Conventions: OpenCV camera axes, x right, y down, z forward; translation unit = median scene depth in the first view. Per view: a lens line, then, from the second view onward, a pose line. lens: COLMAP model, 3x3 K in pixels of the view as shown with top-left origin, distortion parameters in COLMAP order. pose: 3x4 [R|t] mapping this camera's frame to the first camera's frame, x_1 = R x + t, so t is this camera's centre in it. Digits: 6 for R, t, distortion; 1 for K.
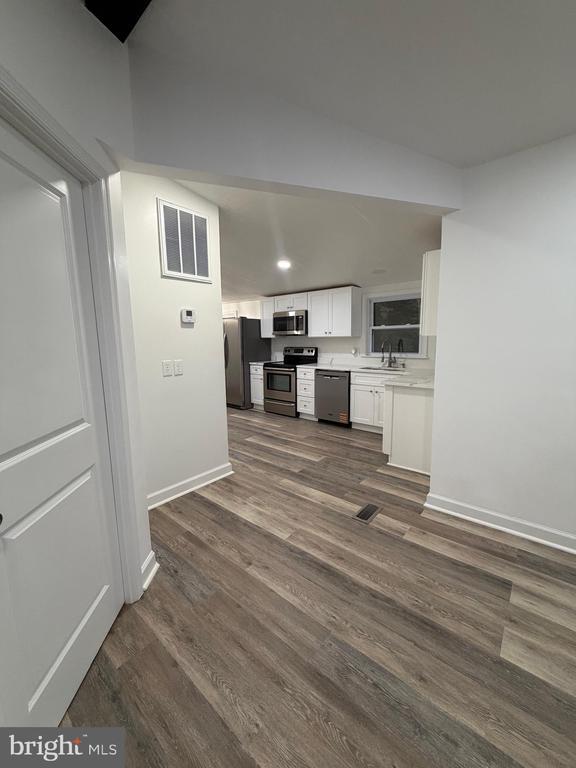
lens RADIAL K [[305.1, 0, 288.0], [0, 305.1, 382.4], [0, 0, 1]] dist [-0.000537, -0.000186]
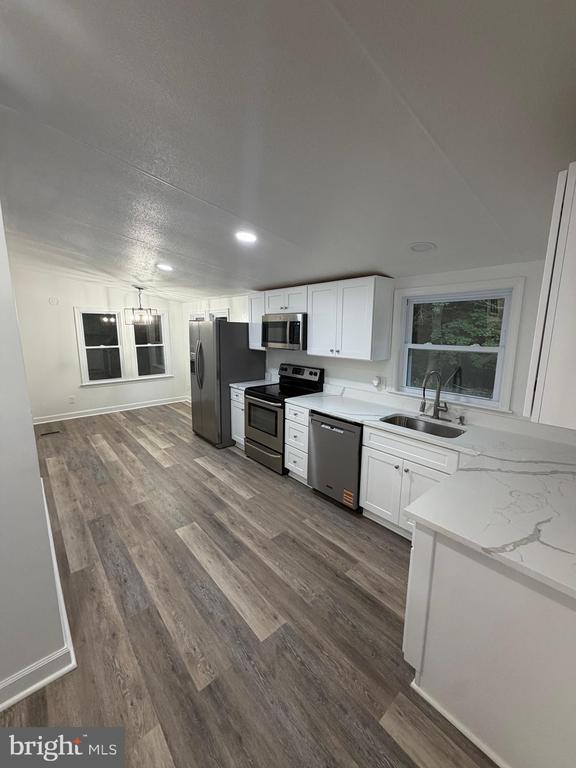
lens RADIAL K [[307.2, 0, 287.4], [0, 307.2, 382.1], [0, 0, 1]] dist [0.001719, -0.000546]
pose [[0.989041, 0.048645, -0.139401, 0.126898], [-0.044659, 0.998503, 0.031584, -0.116514], [0.140728, -0.025013, 0.989732, 0.367277]]
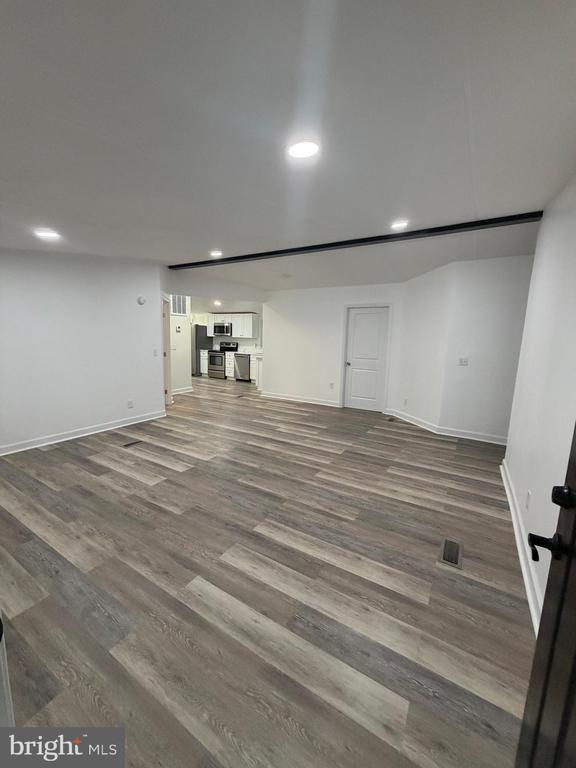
lens RADIAL K [[304.2, 0, 286.3], [0, 304.2, 384.3], [0, 0, 1]] dist [0.002274, 0.000373]
pose [[0.987004, 0.016934, 0.159802, 0.109179], [-0.019060, 0.999749, 0.011776, 0.126980], [-0.159563, -0.014669, 0.987079, -1.008101]]
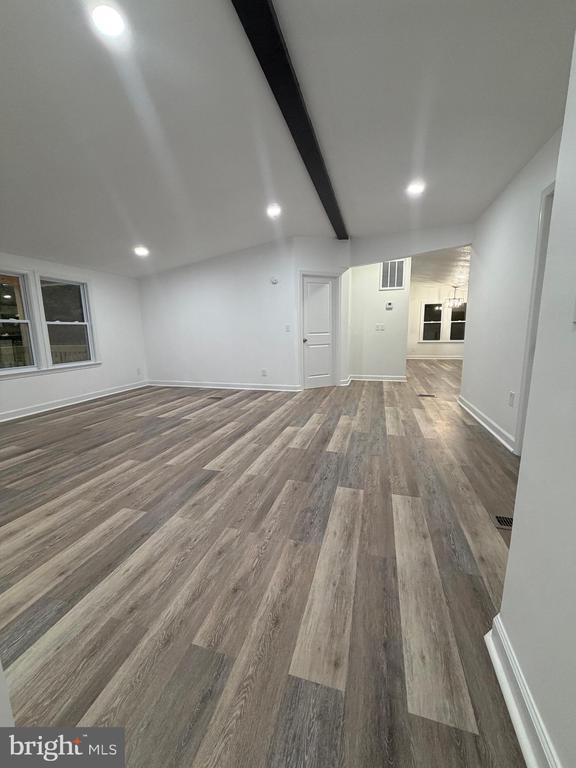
lens RADIAL K [[307.2, 0, 287.4], [0, 307.2, 382.1], [0, 0, 1]] dist [0.001719, -0.000546]
pose [[0.405718, 0.161364, -0.899641, 0.848792], [-0.124907, 0.984846, 0.120317, 0.096815], [0.905423, 0.063557, 0.419725, -0.361680]]
